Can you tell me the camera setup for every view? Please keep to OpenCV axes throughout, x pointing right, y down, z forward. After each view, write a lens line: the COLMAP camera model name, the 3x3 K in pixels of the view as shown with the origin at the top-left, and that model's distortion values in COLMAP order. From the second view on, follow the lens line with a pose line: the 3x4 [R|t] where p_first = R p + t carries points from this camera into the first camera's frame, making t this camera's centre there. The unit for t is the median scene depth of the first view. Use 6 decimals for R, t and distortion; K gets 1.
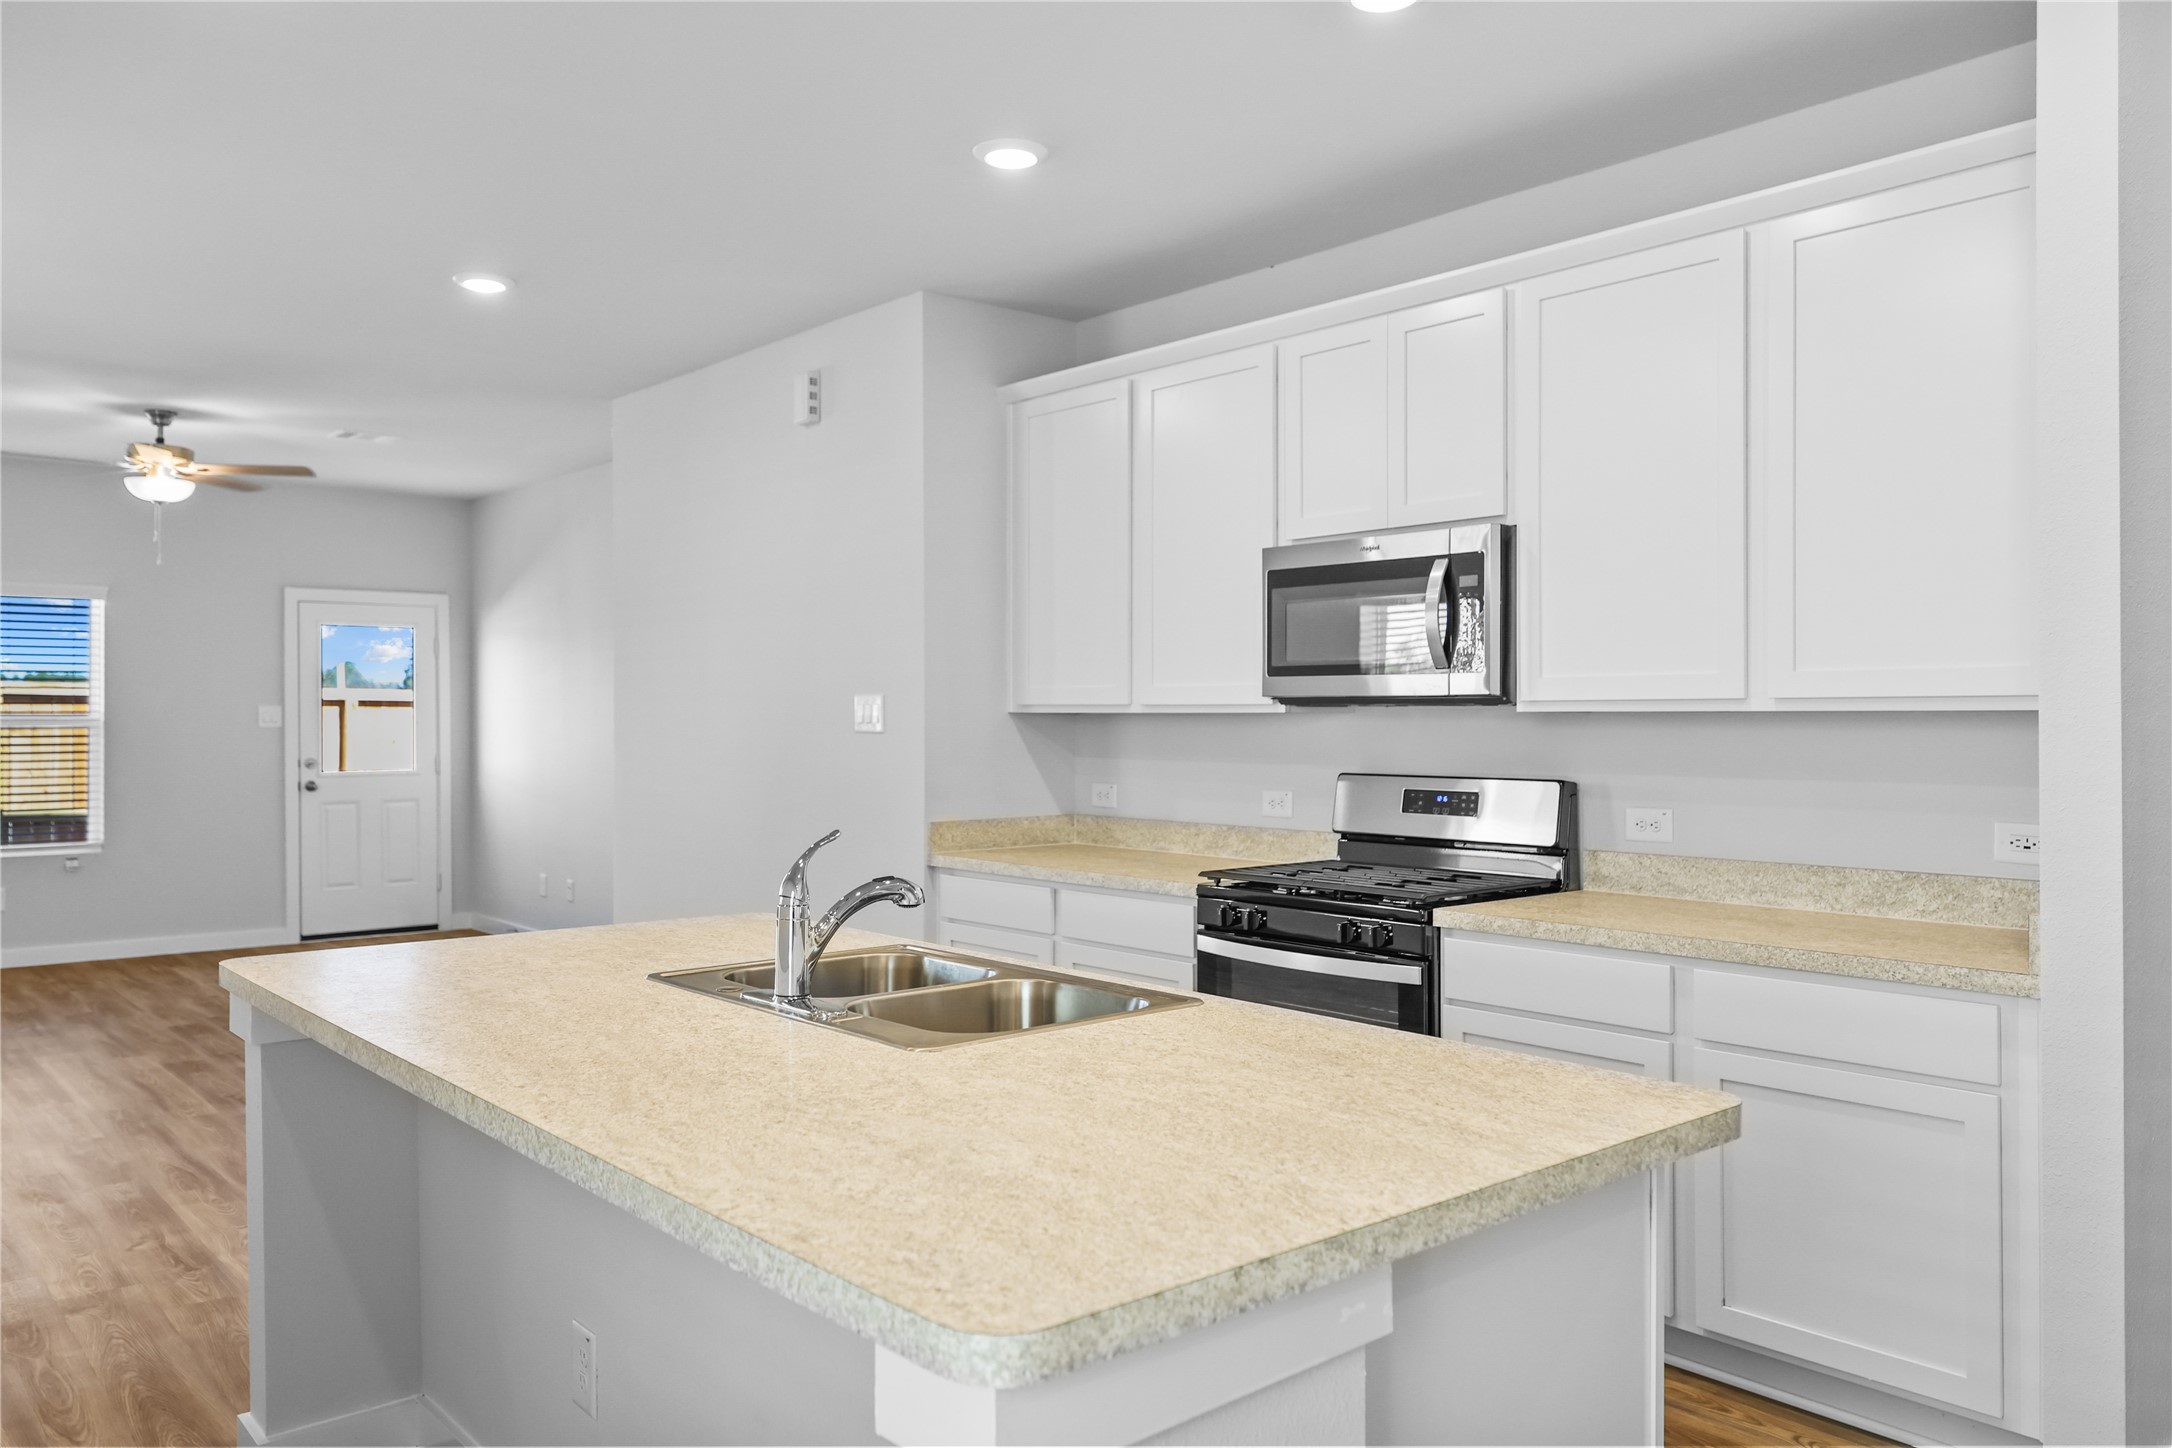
lens RADIAL K [[1589.7, 0, 1082.4], [0, 1589.7, 713.9], [0, 0, 1]] dist [0.002421, -0.001283]
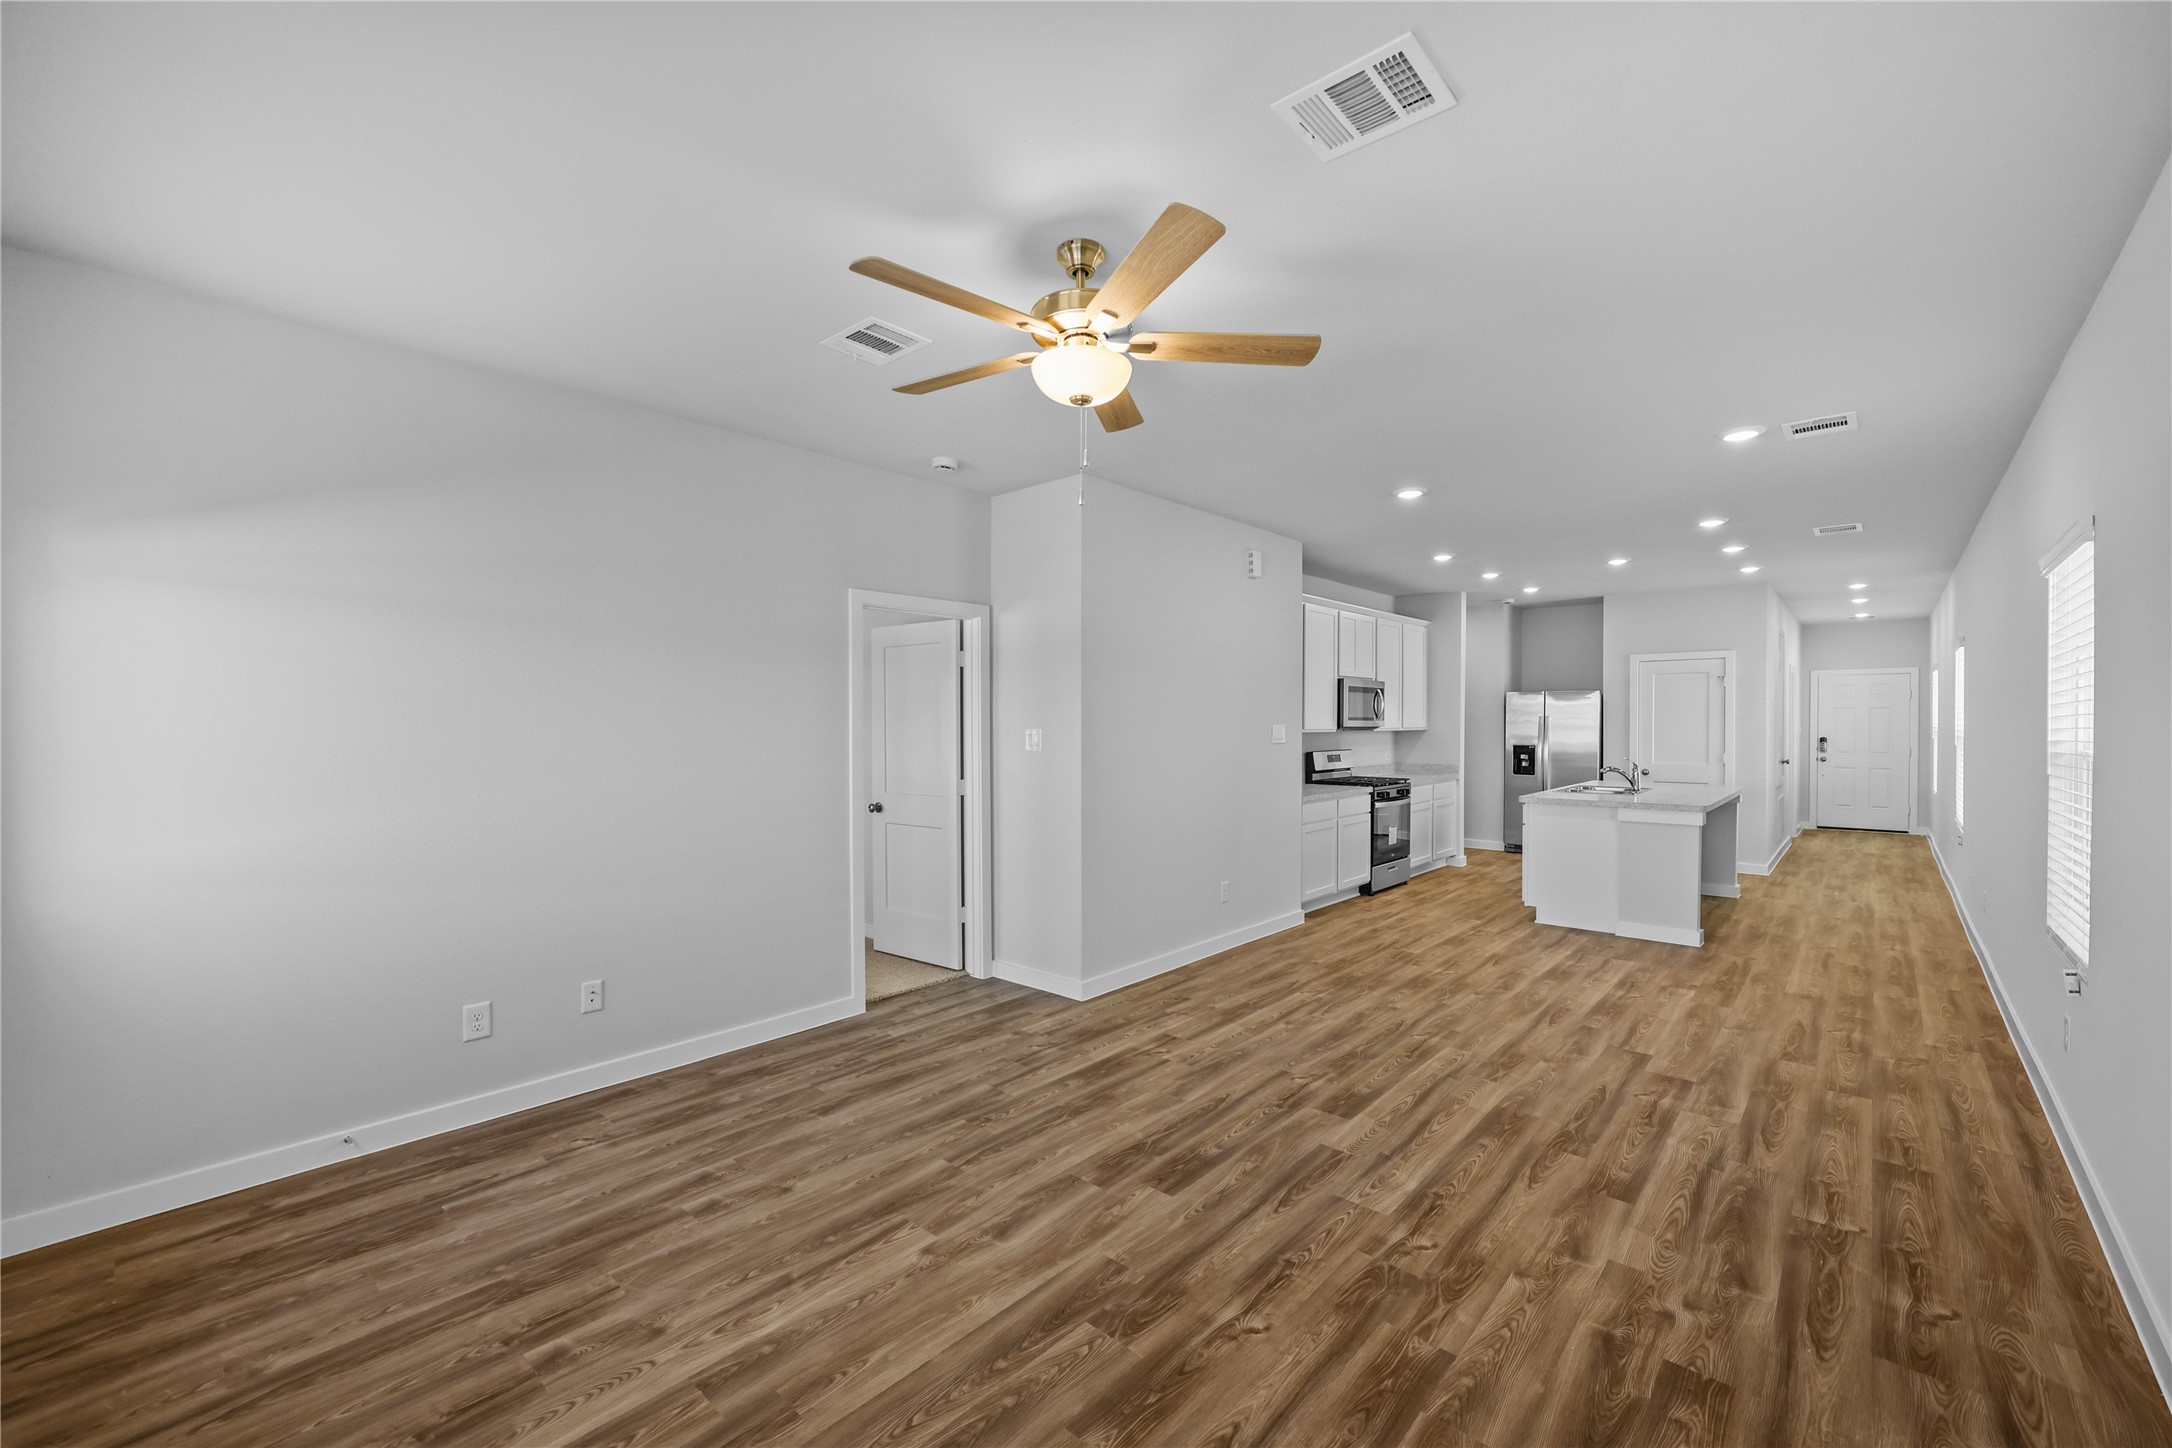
lens RADIAL K [[870.9, 0, 1099.6], [0, 870.9, 729.3], [0, 0, 1]] dist [-0.002600, -0.000655]
pose [[-0.134592, -0.006258, 0.990881, -1.610296], [-0.001060, 0.999980, 0.006171, -0.016488], [-0.990900, -0.000220, -0.134596, 1.837198]]
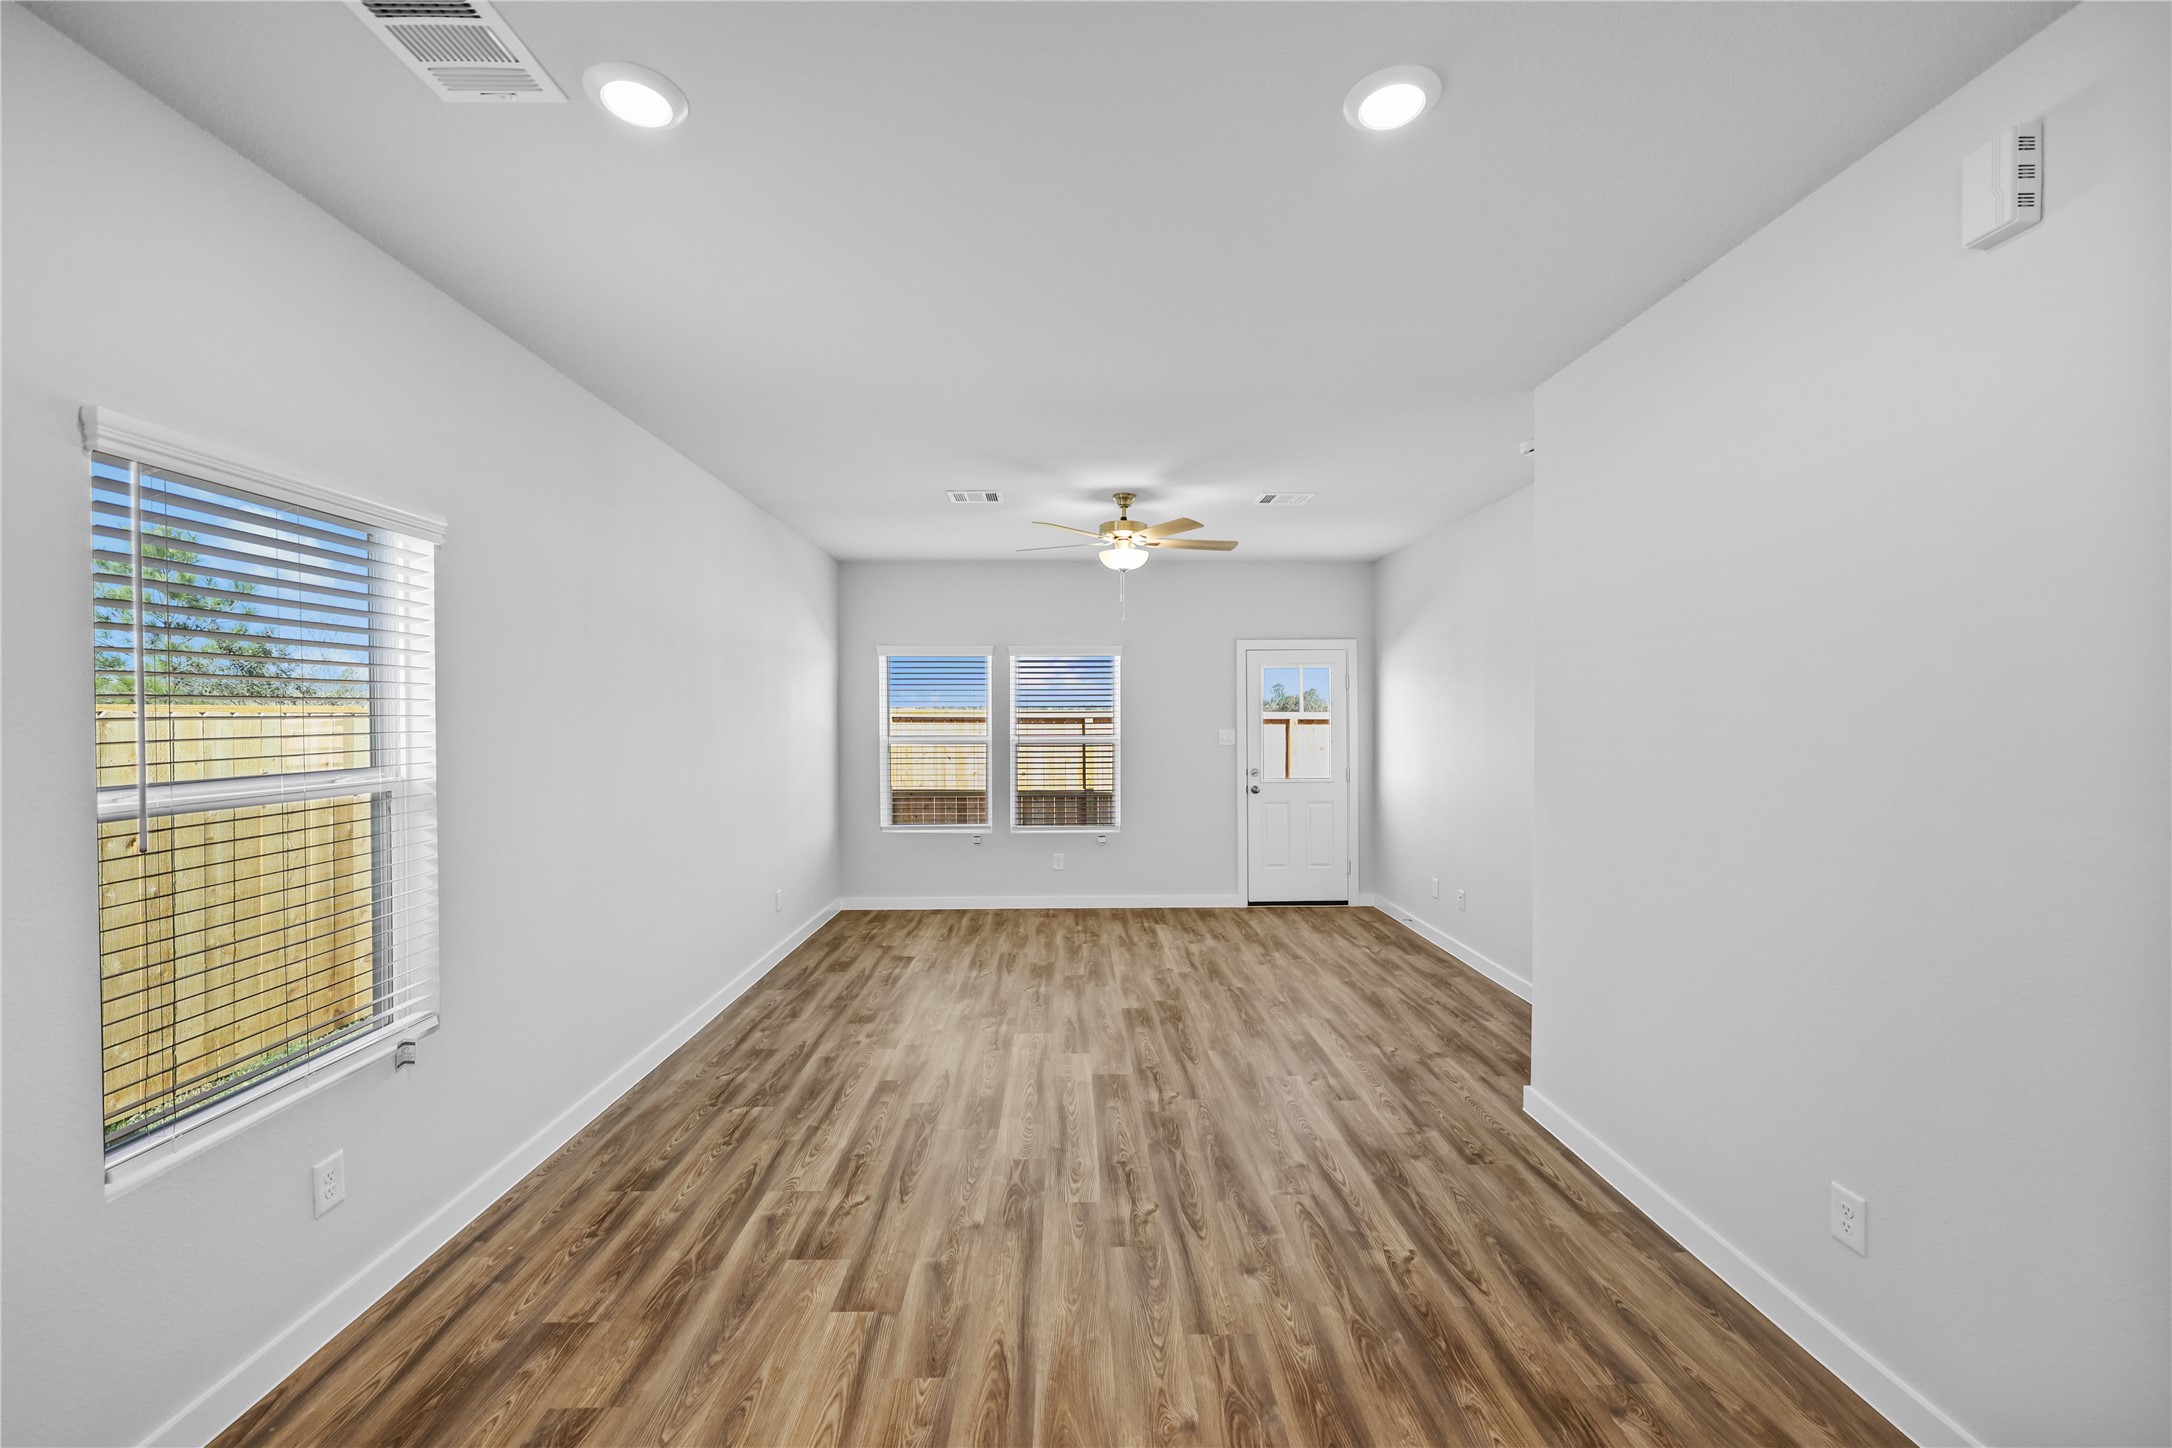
lens RADIAL K [[870.9, 0, 1083.5], [0, 870.9, 737.2], [0, 0, 1]] dist [-0.002600, -0.000655]
pose [[0.770064, 0.012551, -0.637843, -0.308699], [0.003211, 0.999718, 0.023549, -0.035799], [0.637959, -0.020182, 0.769806, 0.816466]]
